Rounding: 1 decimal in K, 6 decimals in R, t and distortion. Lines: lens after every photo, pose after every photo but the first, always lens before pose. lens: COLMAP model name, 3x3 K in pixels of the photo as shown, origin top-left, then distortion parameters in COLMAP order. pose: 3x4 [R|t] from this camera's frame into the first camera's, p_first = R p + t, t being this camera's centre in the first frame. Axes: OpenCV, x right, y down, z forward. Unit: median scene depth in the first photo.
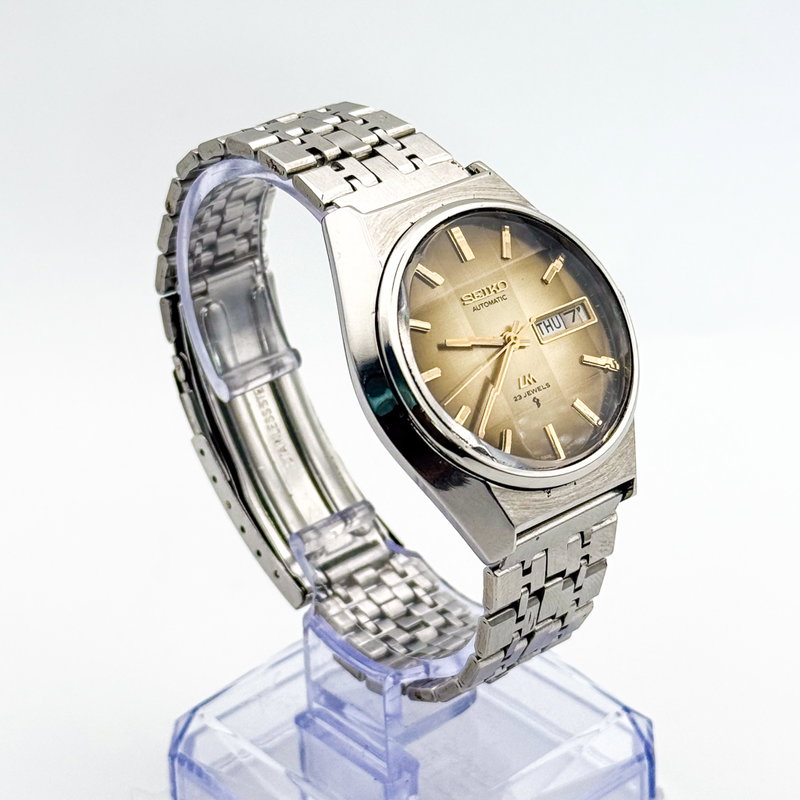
lens RADIAL K [[2528.6, 0, 400.0], [0, 2528.6, 400.0], [0, 0, 1]] dist [0.646833, -0.400916]
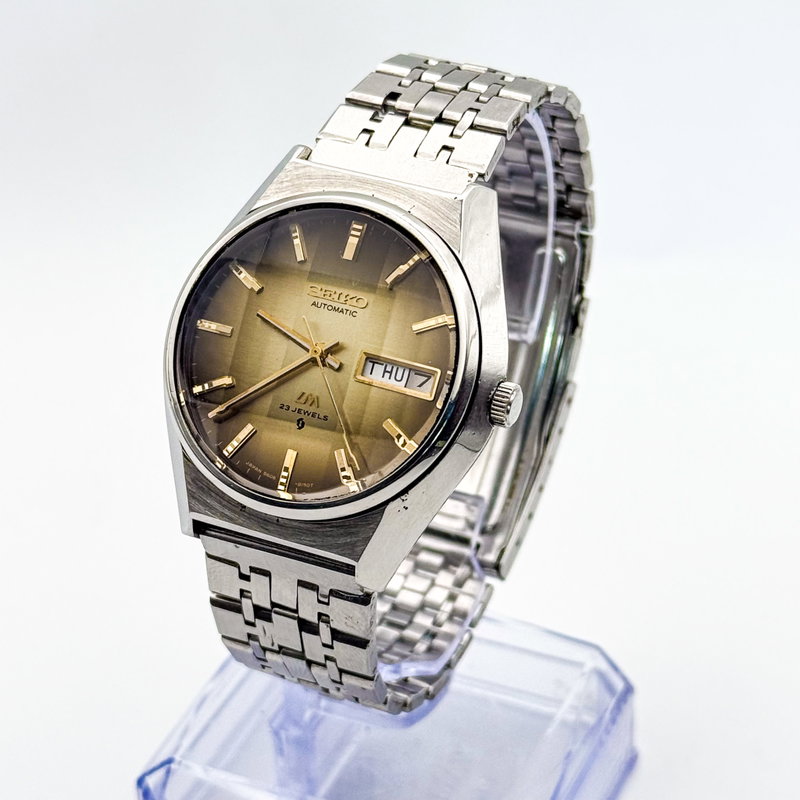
lens RADIAL K [[2528.6, 0, 400.0], [0, 2528.6, 400.0], [0, 0, 1]] dist [0.646833, -0.400916]
pose [[0.403816, 0.507807, -0.760963, 0.724237], [-0.443073, 0.836294, 0.322954, -0.302663], [0.800386, 0.206748, 0.562705, 0.490395]]
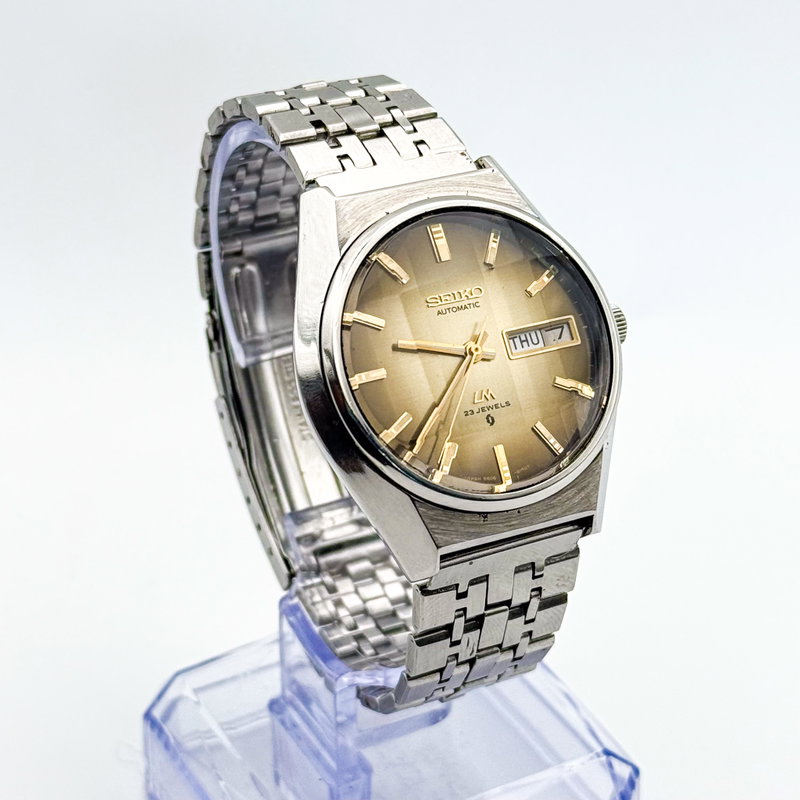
lens RADIAL K [[2528.6, 0, 400.0], [0, 2528.6, 400.0], [0, 0, 1]] dist [0.646833, -0.400916]
pose [[0.967673, 0.145775, -0.205814, 0.204241], [-0.139059, 0.989177, 0.046810, -0.043764], [0.210410, -0.016677, 0.977471, 0.071188]]
